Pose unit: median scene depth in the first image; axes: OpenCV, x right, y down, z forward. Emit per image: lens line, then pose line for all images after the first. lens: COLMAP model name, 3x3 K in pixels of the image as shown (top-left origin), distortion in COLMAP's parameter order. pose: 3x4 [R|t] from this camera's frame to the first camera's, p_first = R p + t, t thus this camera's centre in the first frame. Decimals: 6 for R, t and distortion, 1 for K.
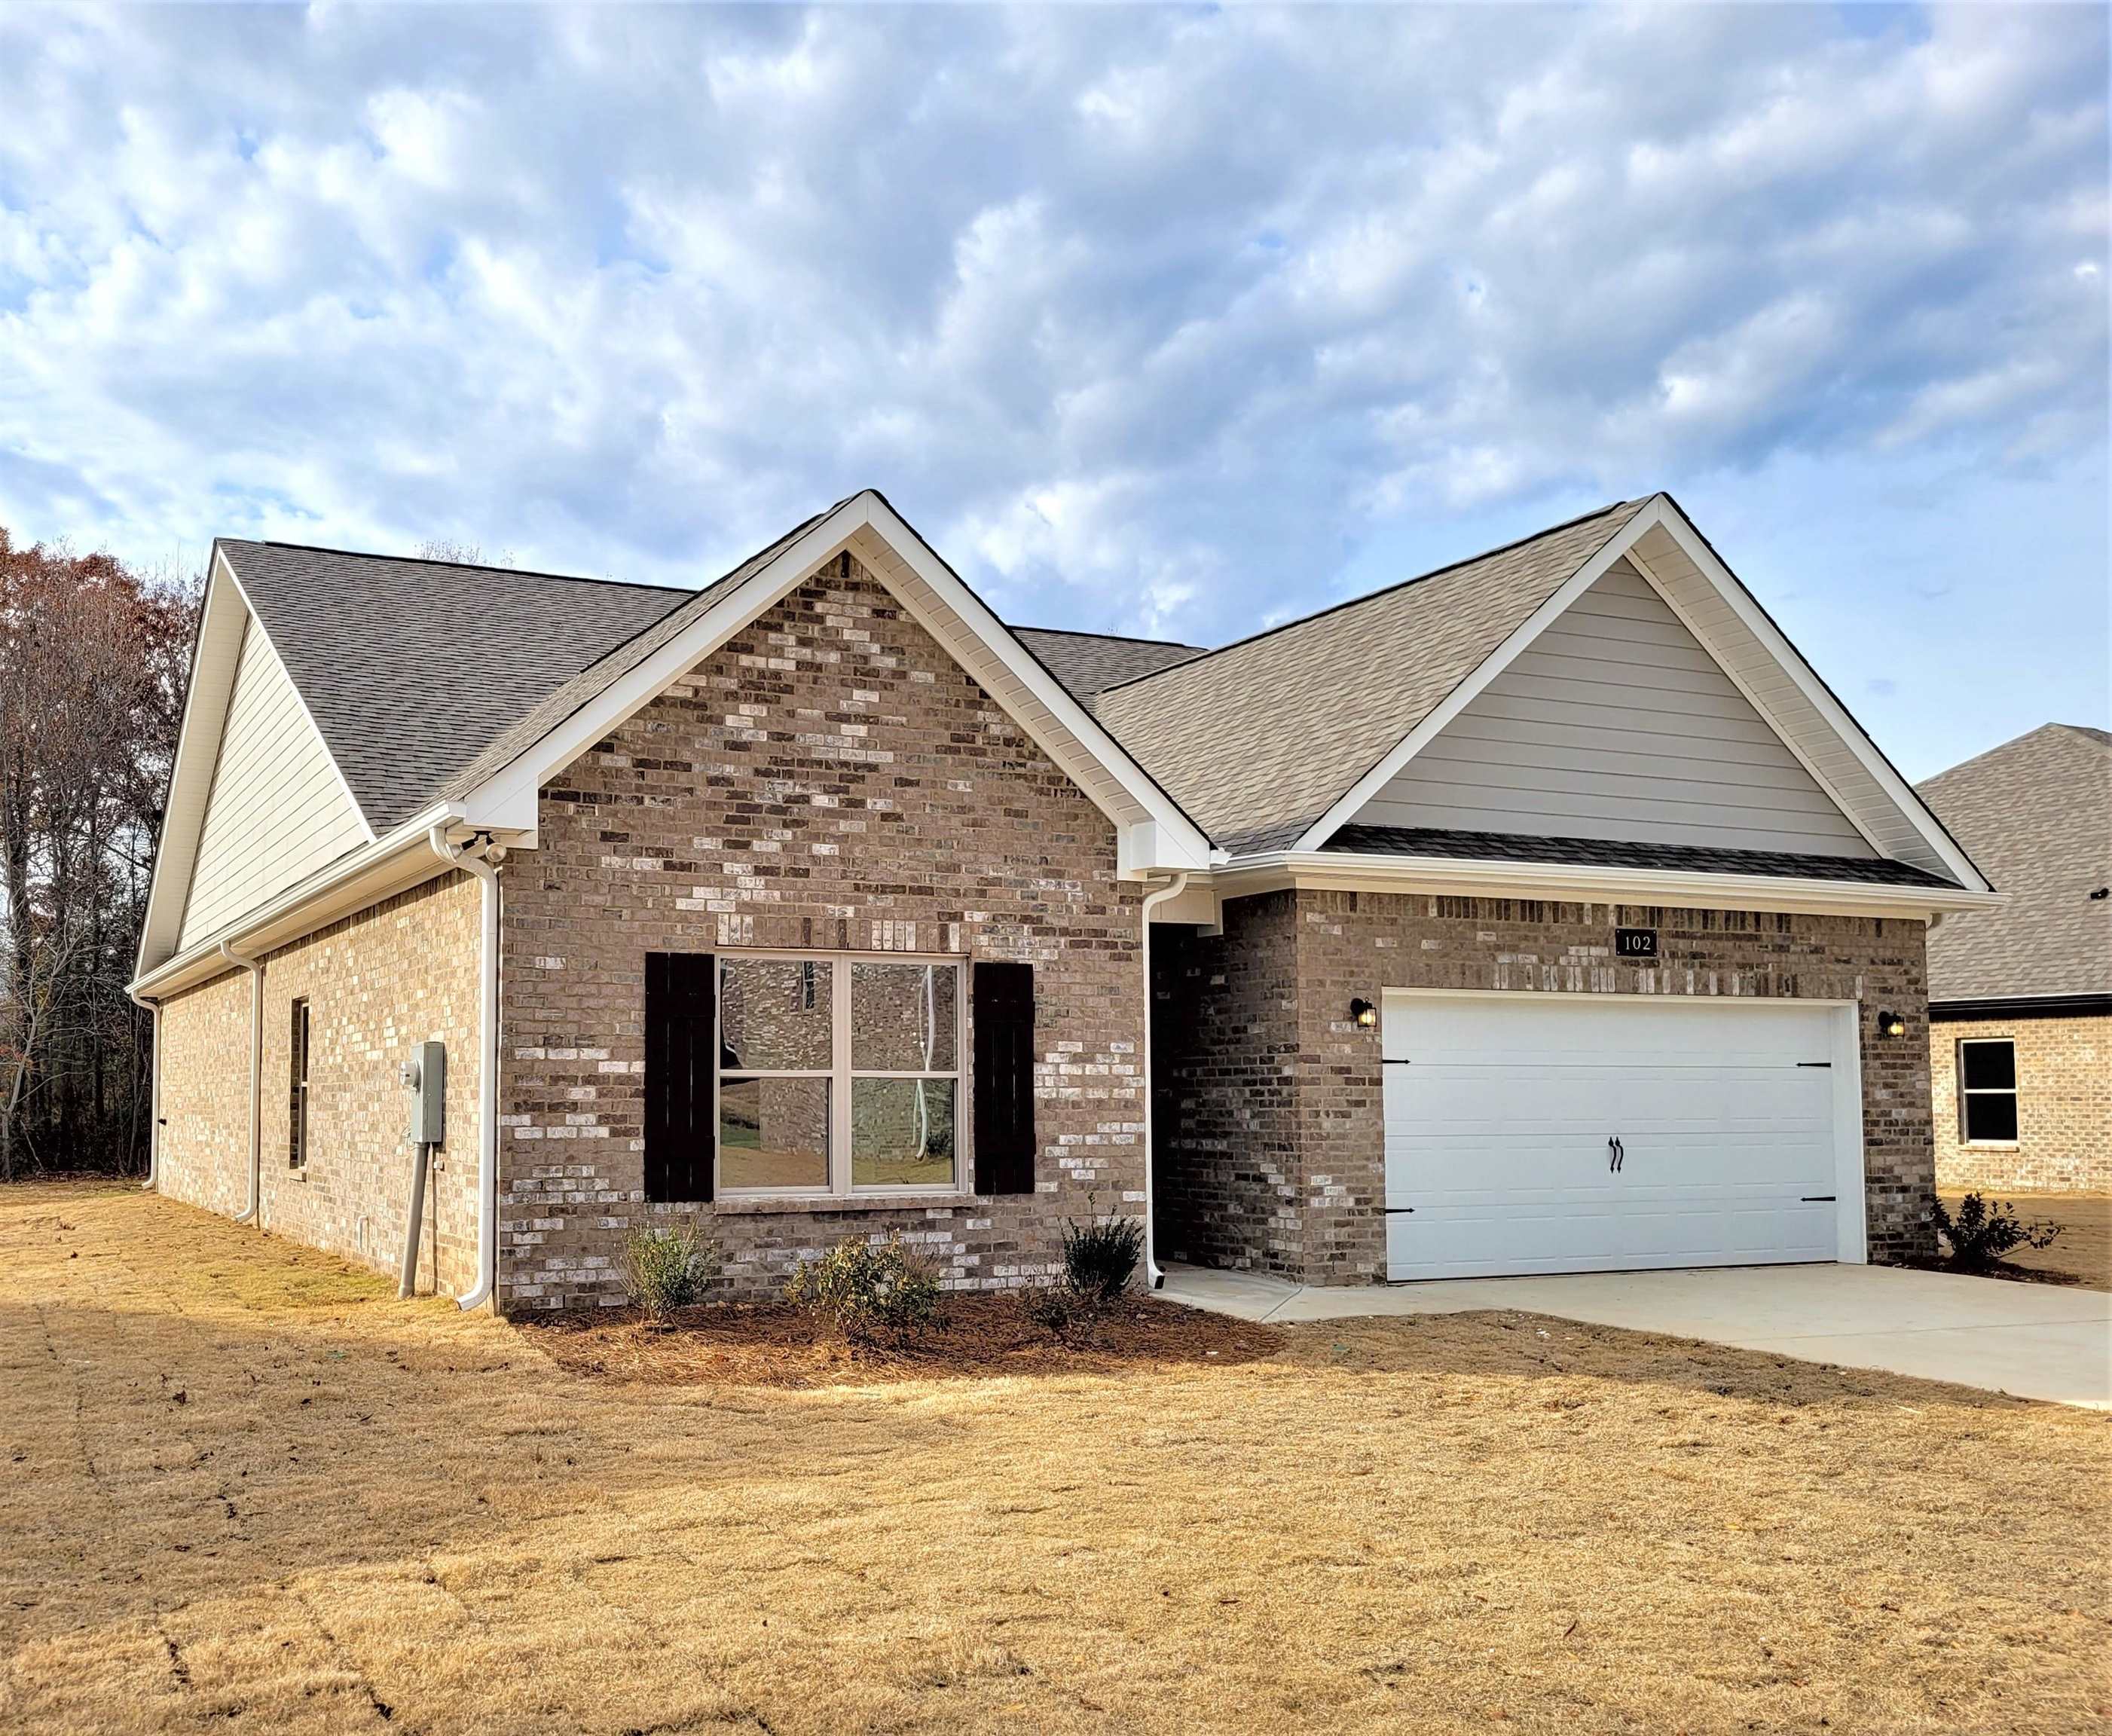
lens RADIAL K [[2206.6, 0, 1021.7], [0, 2206.6, 1004.0], [0, 0, 1]] dist [0.043672, 0.000000]
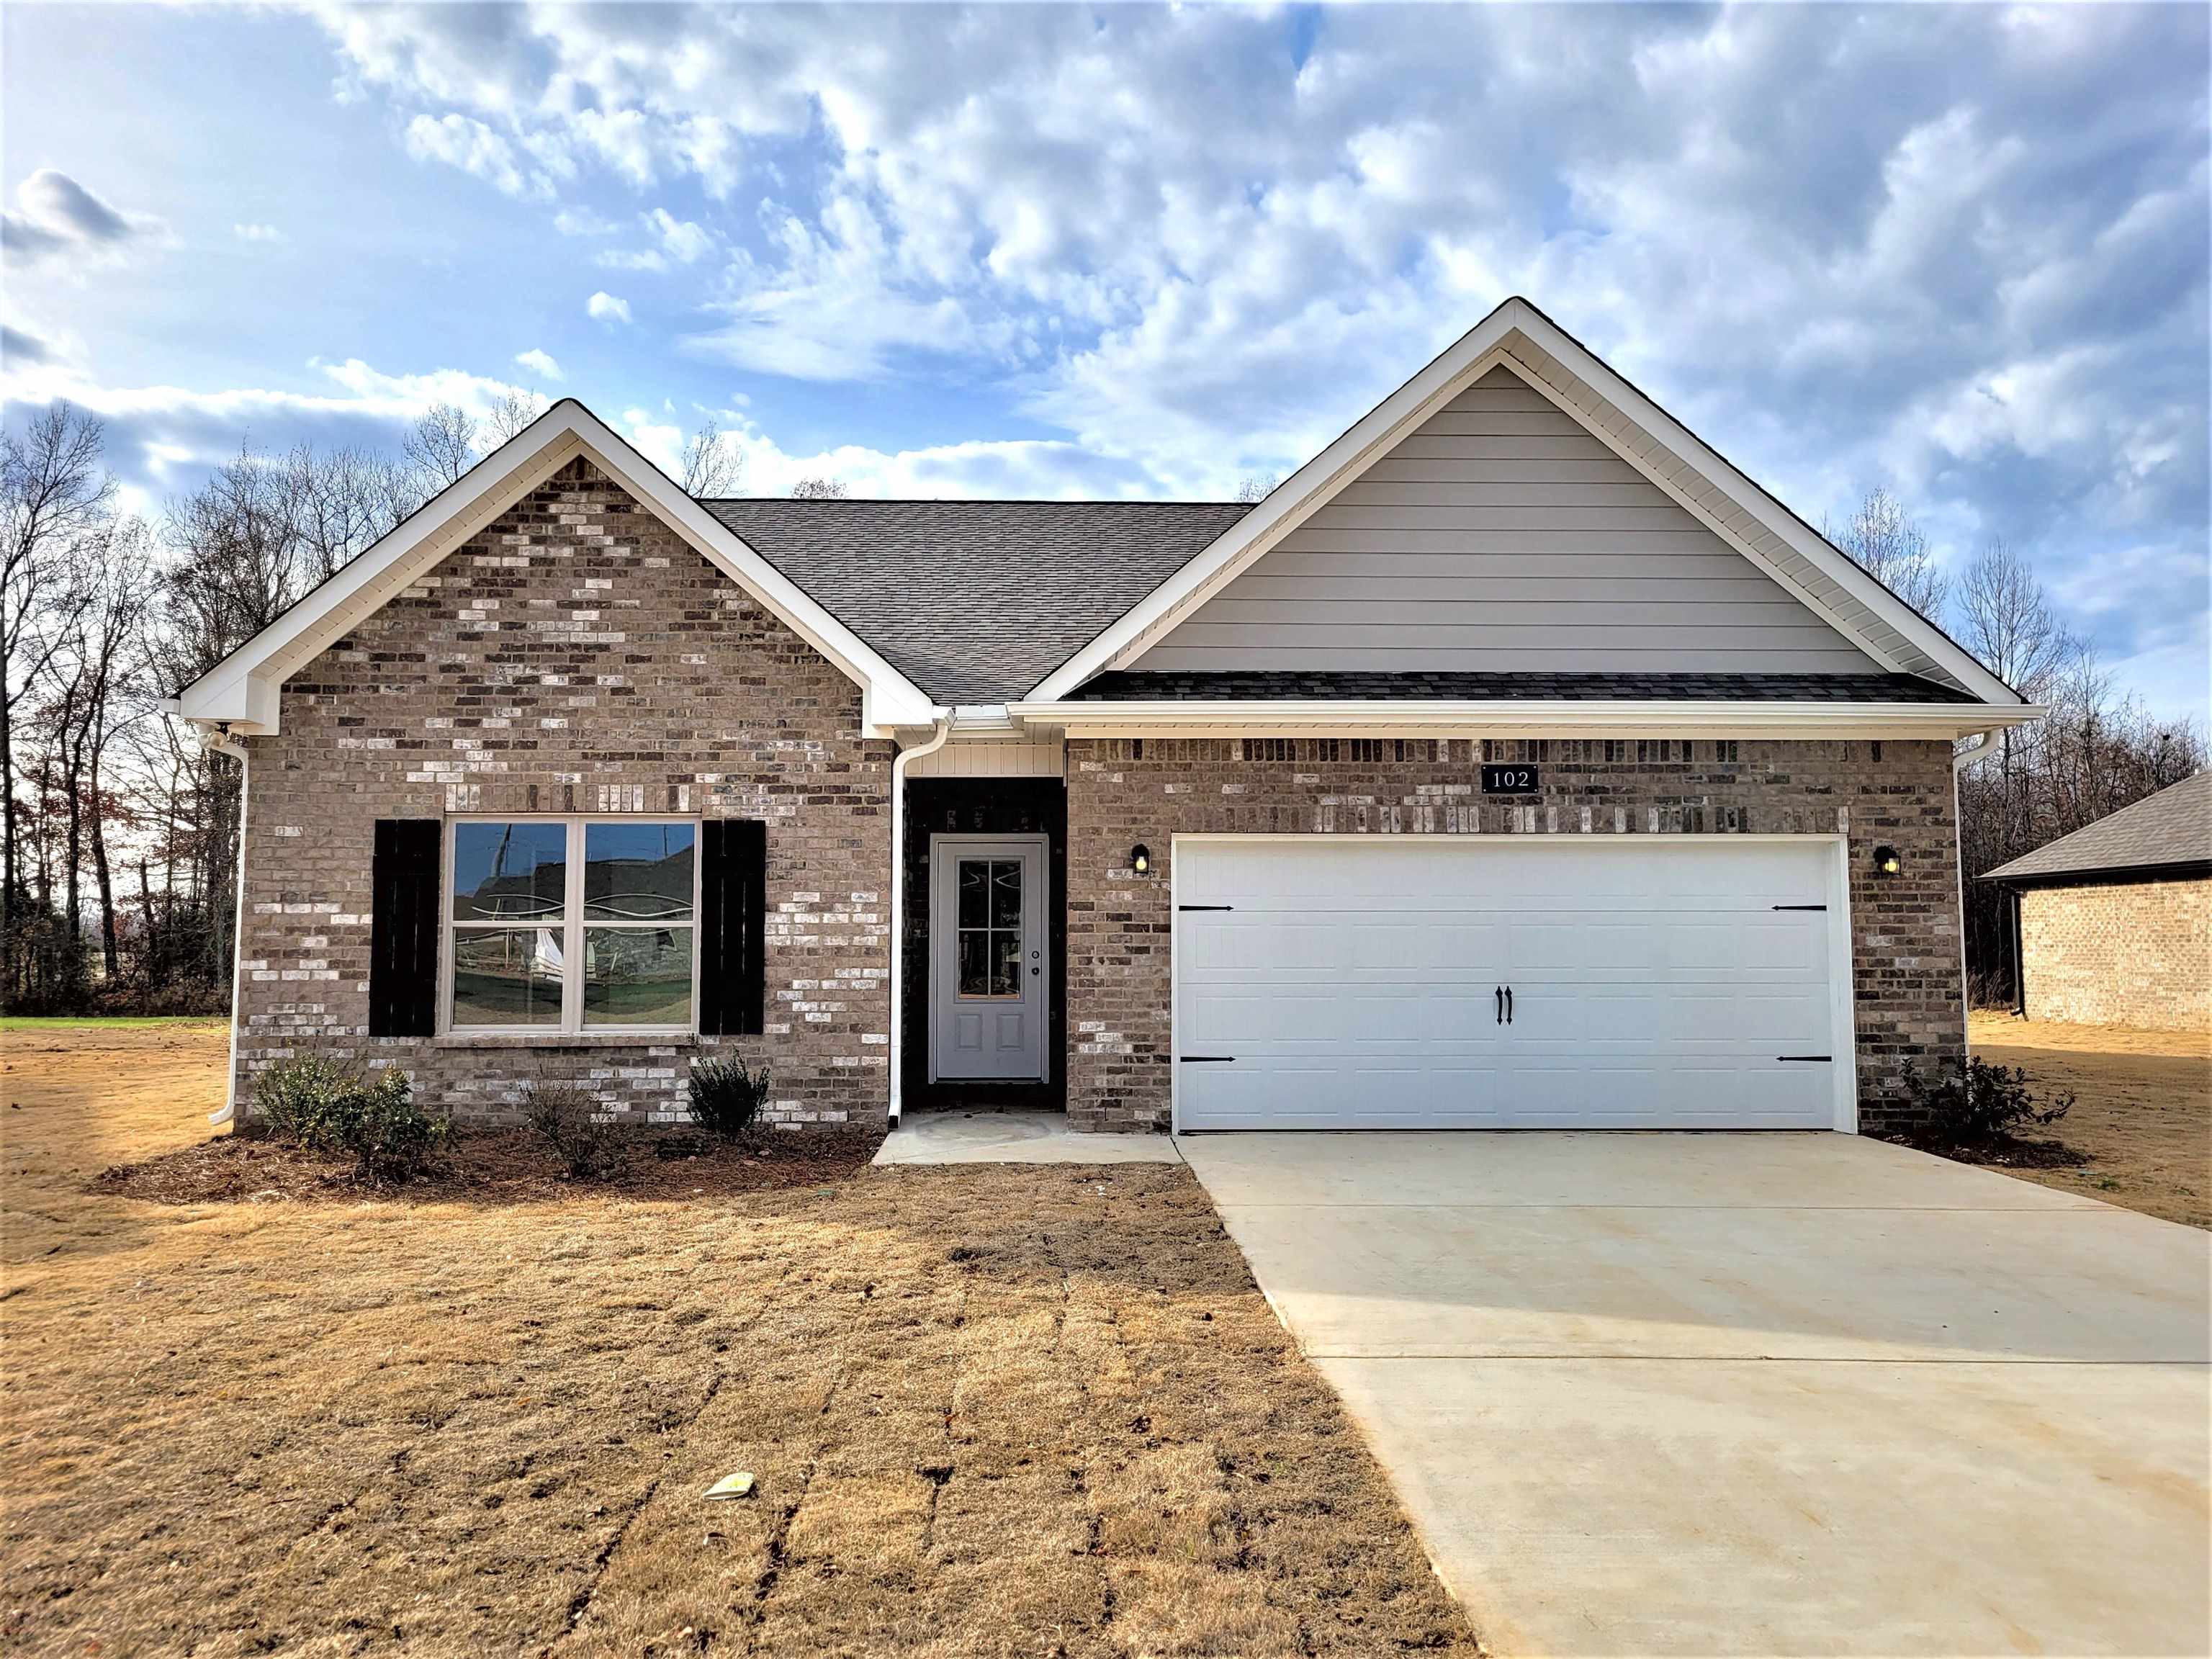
lens RADIAL K [[1808.8, 0, 1104.7], [0, 1808.8, 828.6], [0, 0, 1]] dist [0.051039, -0.027107]
pose [[0.903282, -0.023654, -0.428394, 0.494614], [0.017909, 0.999688, -0.017436, 0.003981], [0.428673, 0.008077, 0.903424, 0.254818]]
